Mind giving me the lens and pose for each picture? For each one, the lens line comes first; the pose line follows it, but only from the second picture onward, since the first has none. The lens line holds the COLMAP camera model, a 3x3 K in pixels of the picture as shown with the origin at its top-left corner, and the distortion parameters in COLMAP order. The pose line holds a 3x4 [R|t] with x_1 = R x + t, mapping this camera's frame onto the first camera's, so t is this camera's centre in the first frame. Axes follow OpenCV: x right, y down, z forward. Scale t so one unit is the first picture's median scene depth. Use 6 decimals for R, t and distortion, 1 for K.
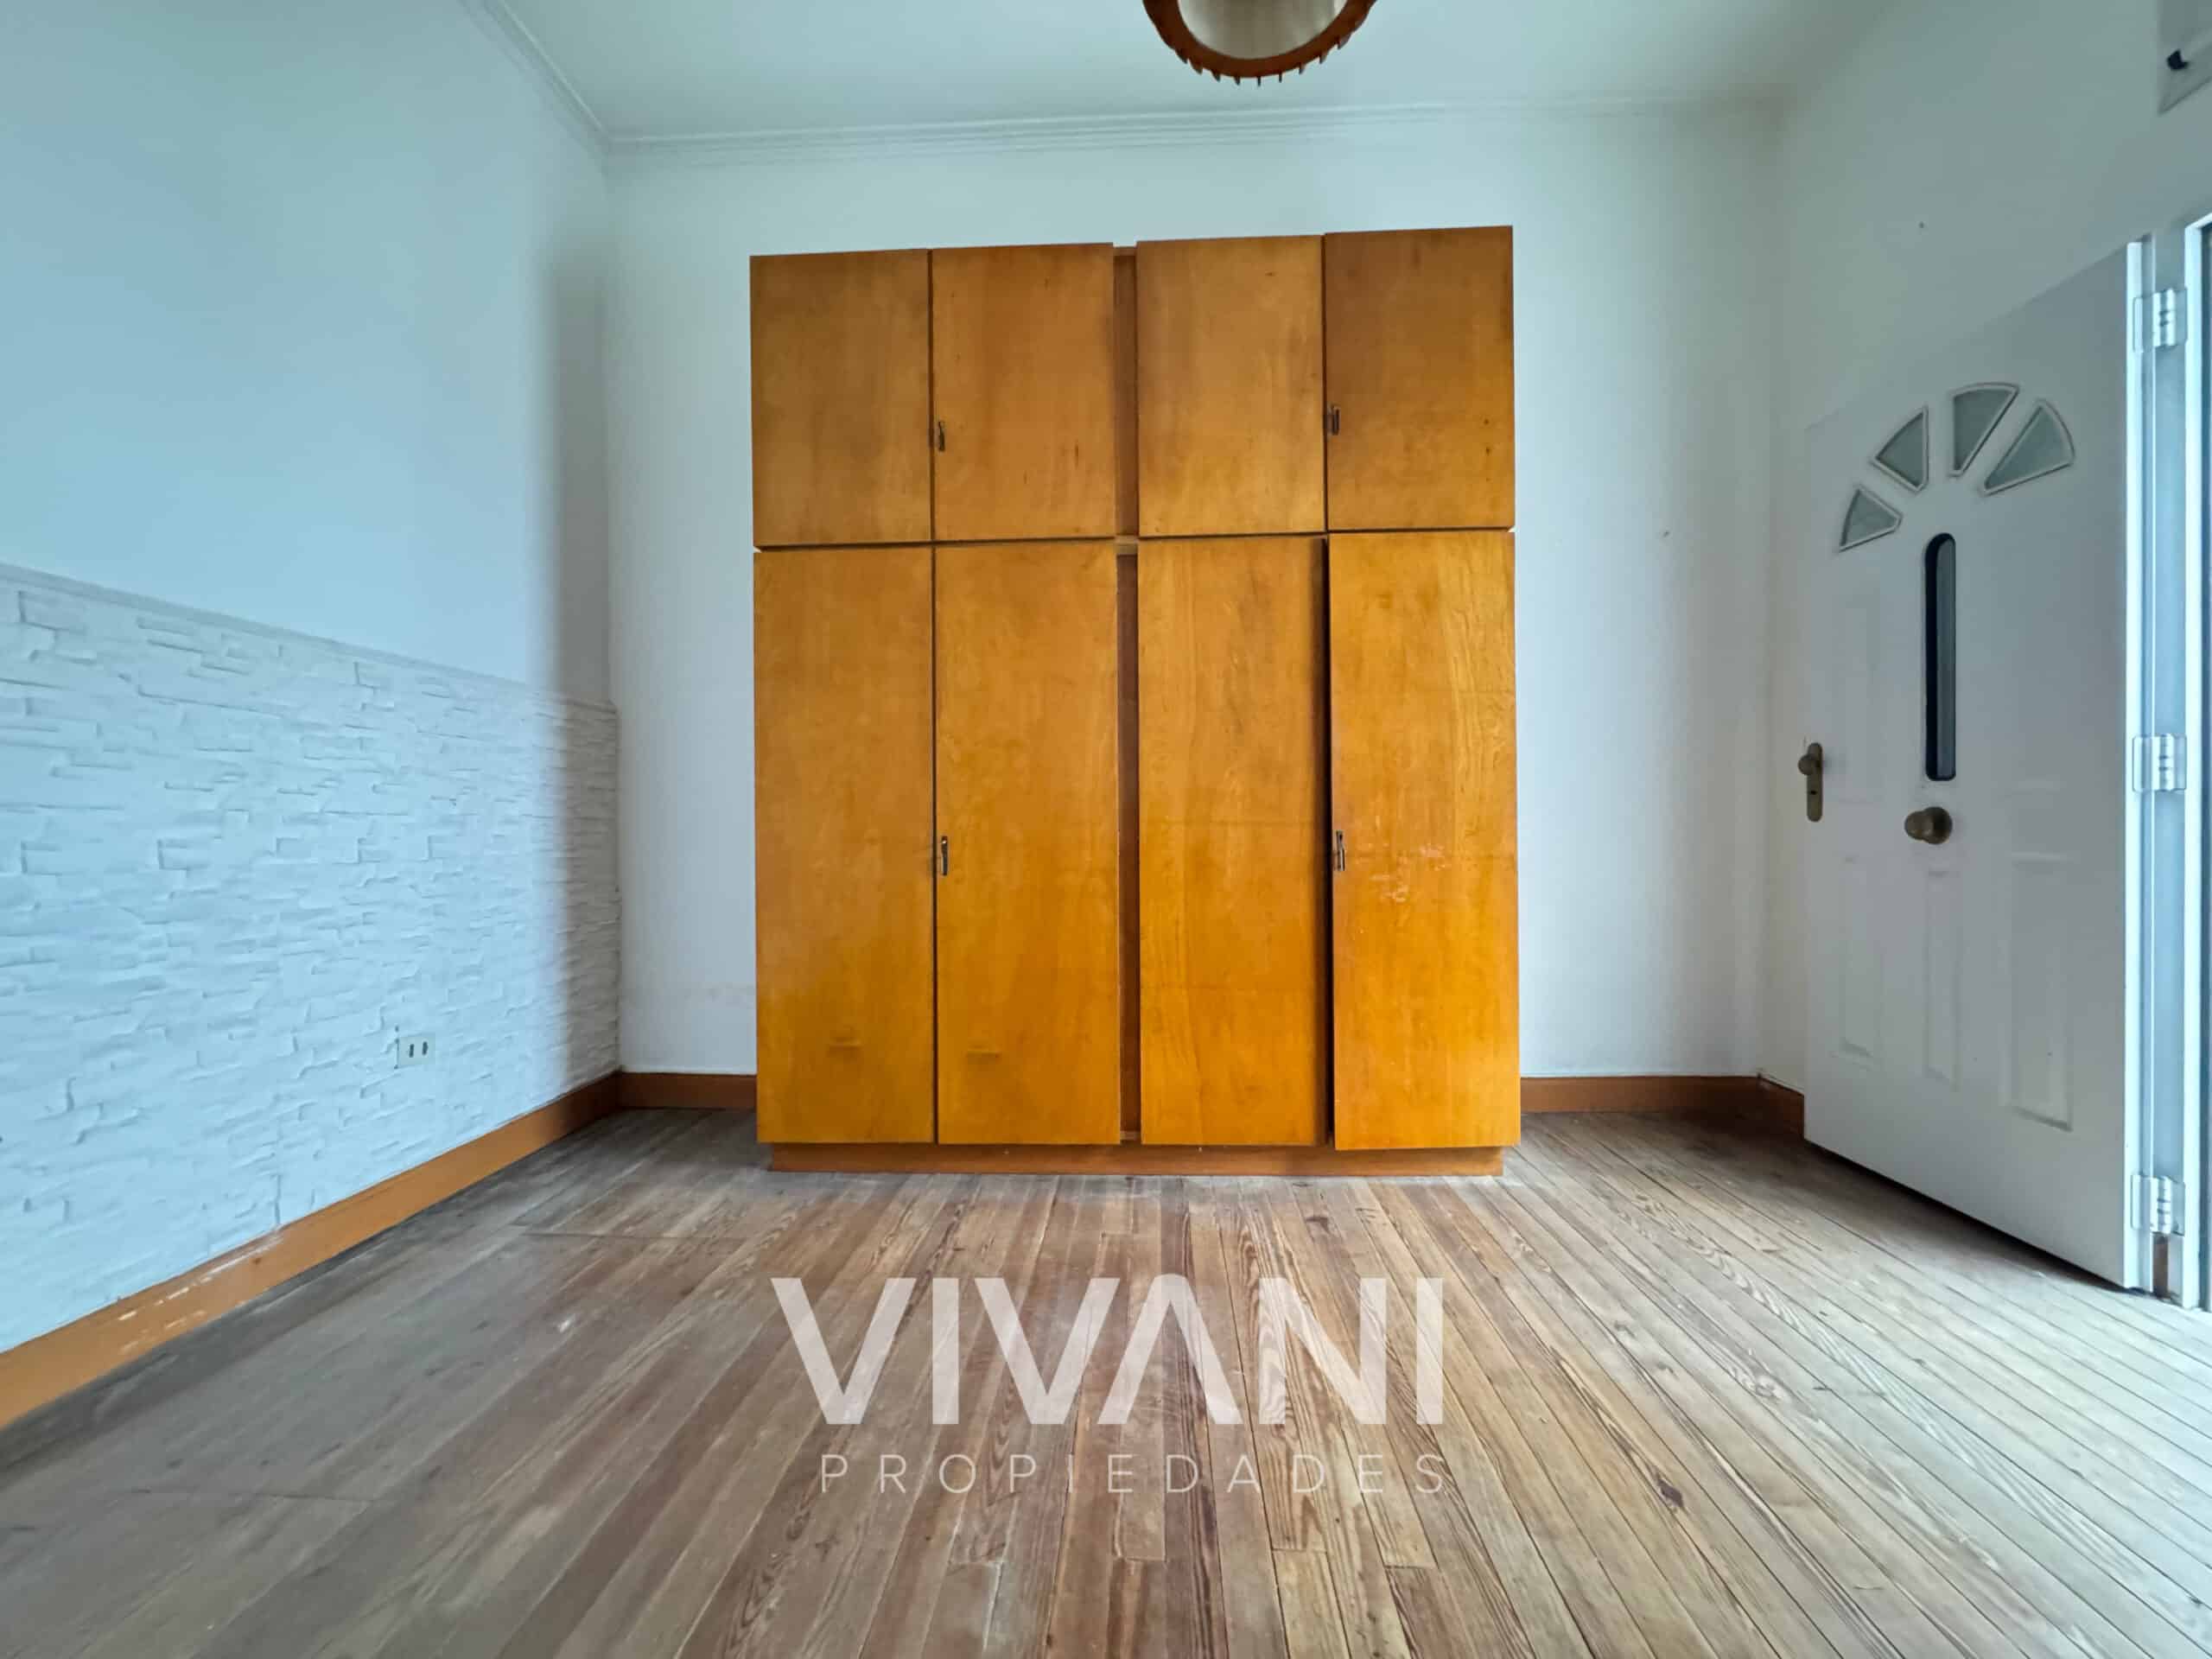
lens RADIAL K [[880.0, 0, 1100.4], [0, 880.0, 827.2], [0, 0, 1]] dist [-0.003473, 0.000403]
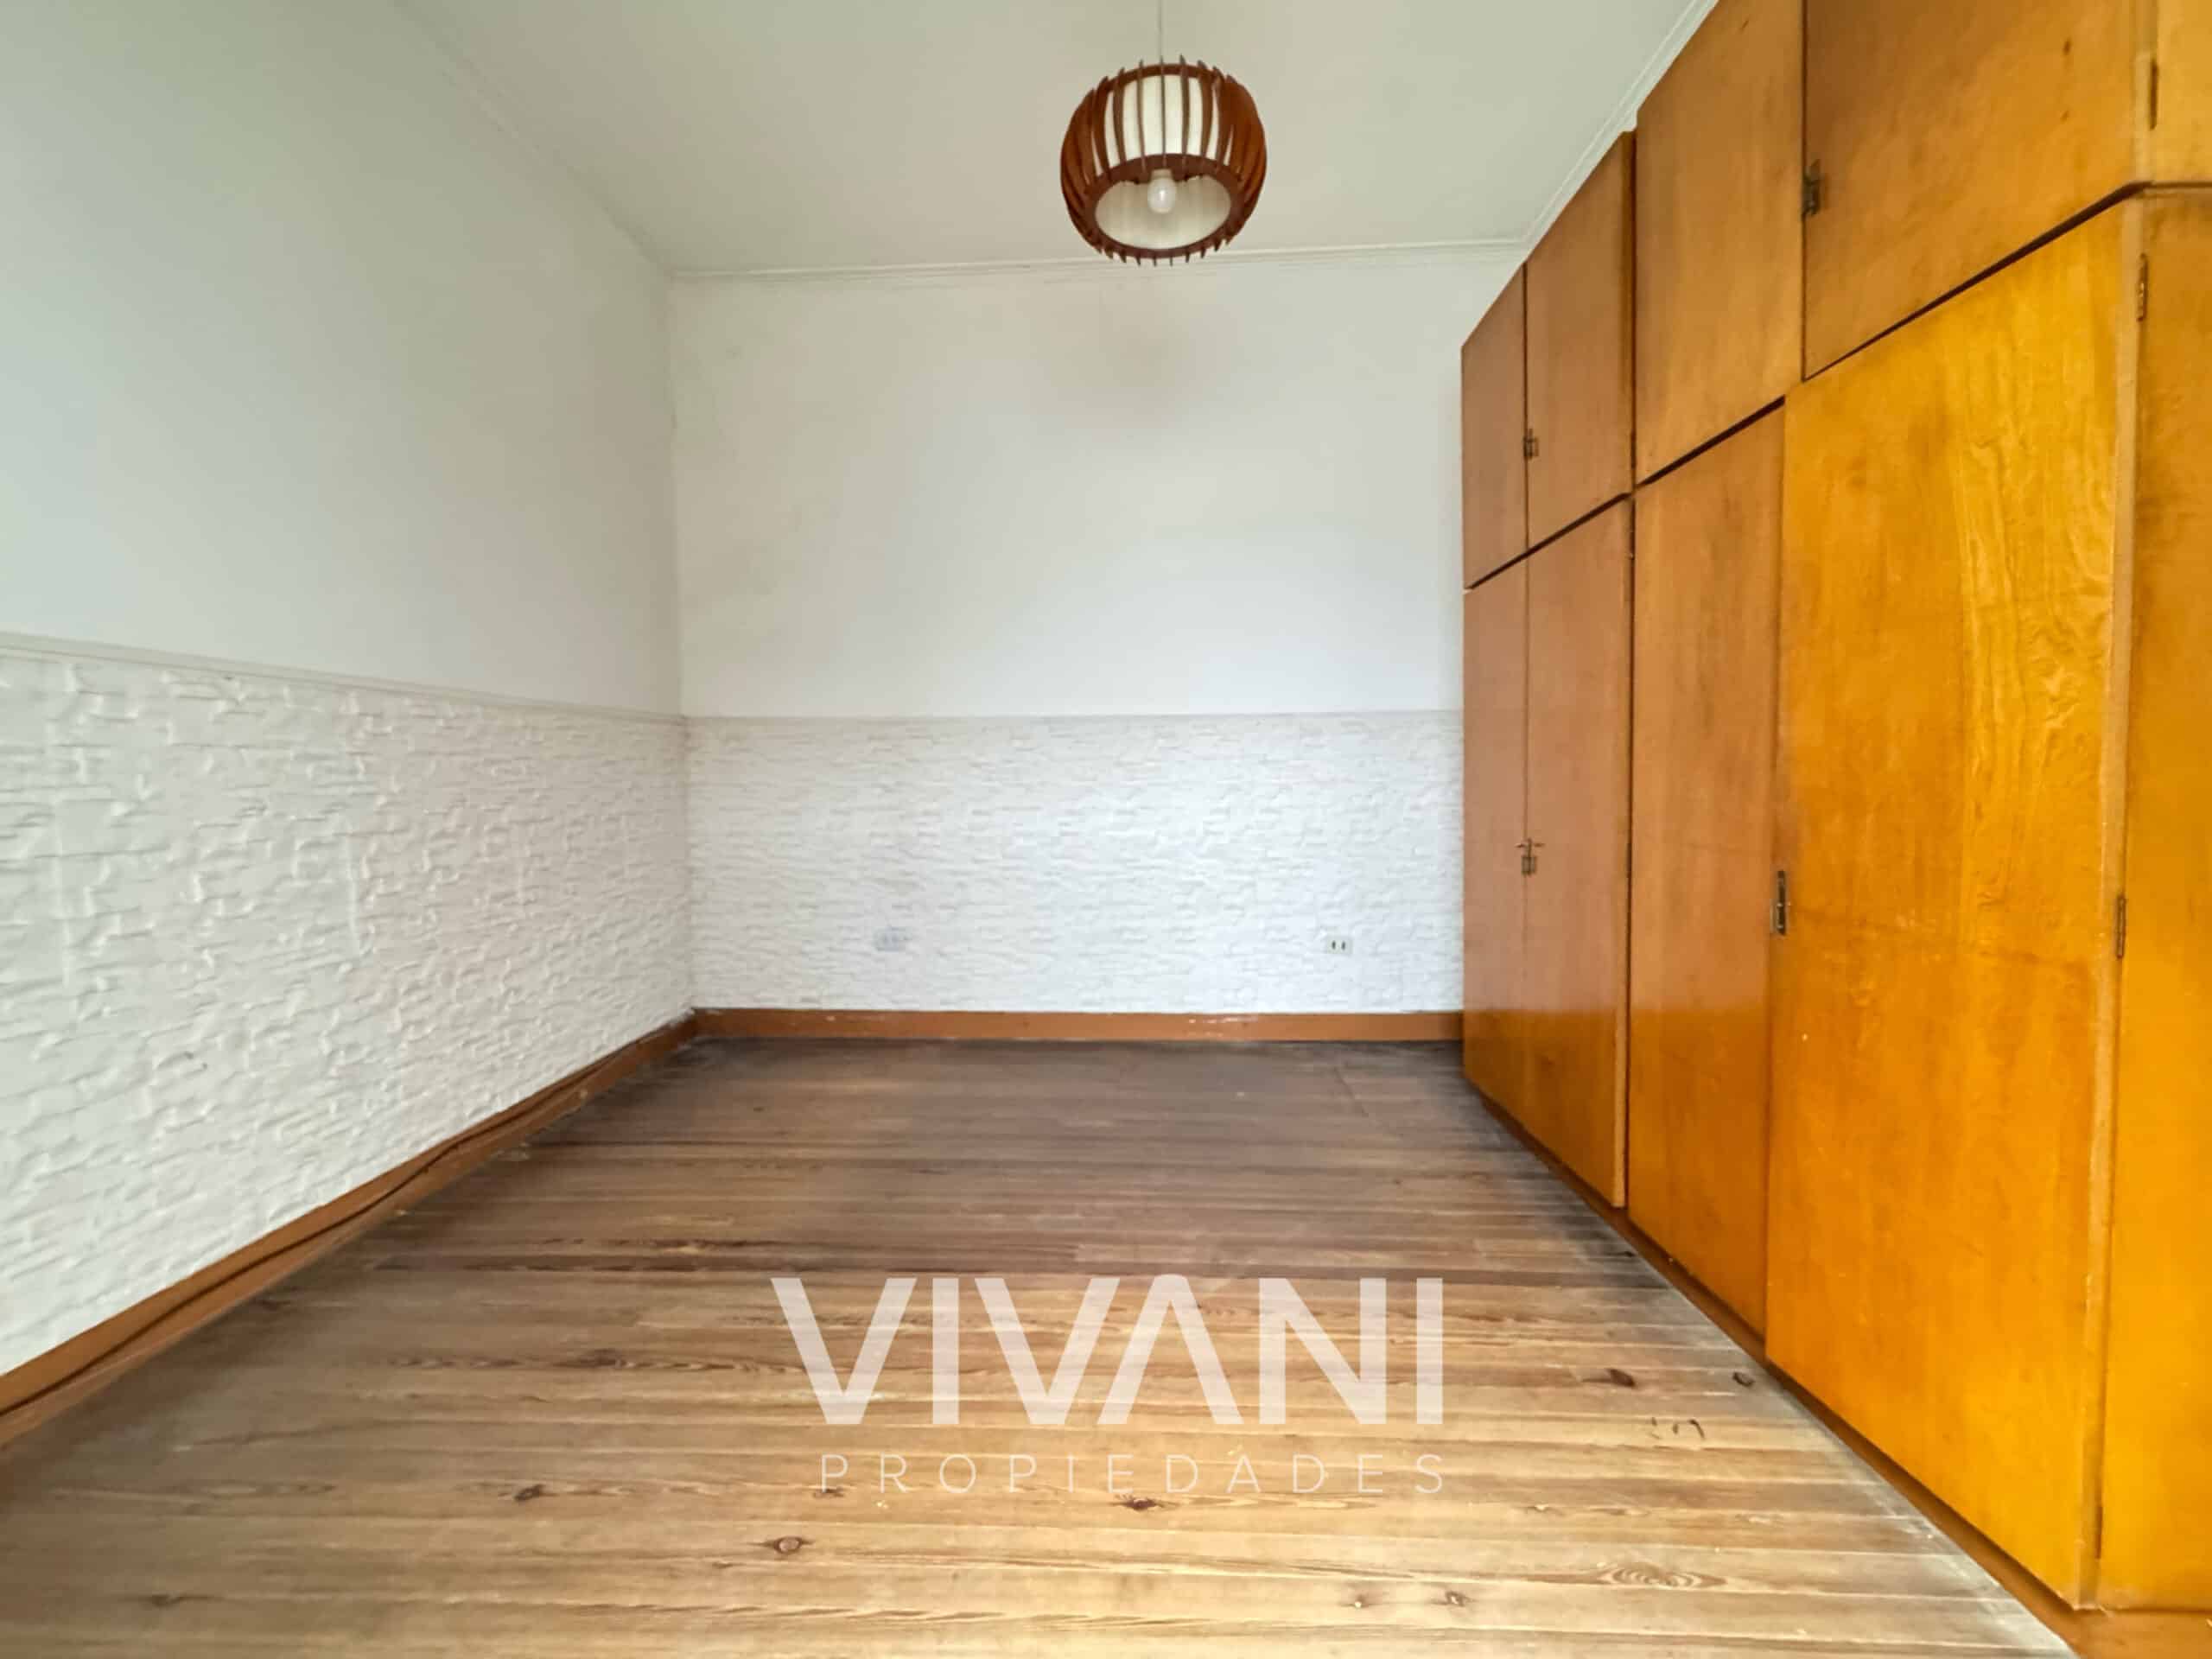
lens RADIAL K [[880.0, 0, 1106.0], [0, 880.0, 828.9], [0, 0, 1]] dist [-0.003473, 0.000403]
pose [[0.035605, 0.051860, -0.998019, 0.883941], [0.013606, 0.998535, 0.052373, -0.065240], [0.999273, -0.015444, 0.034847, 0.495301]]
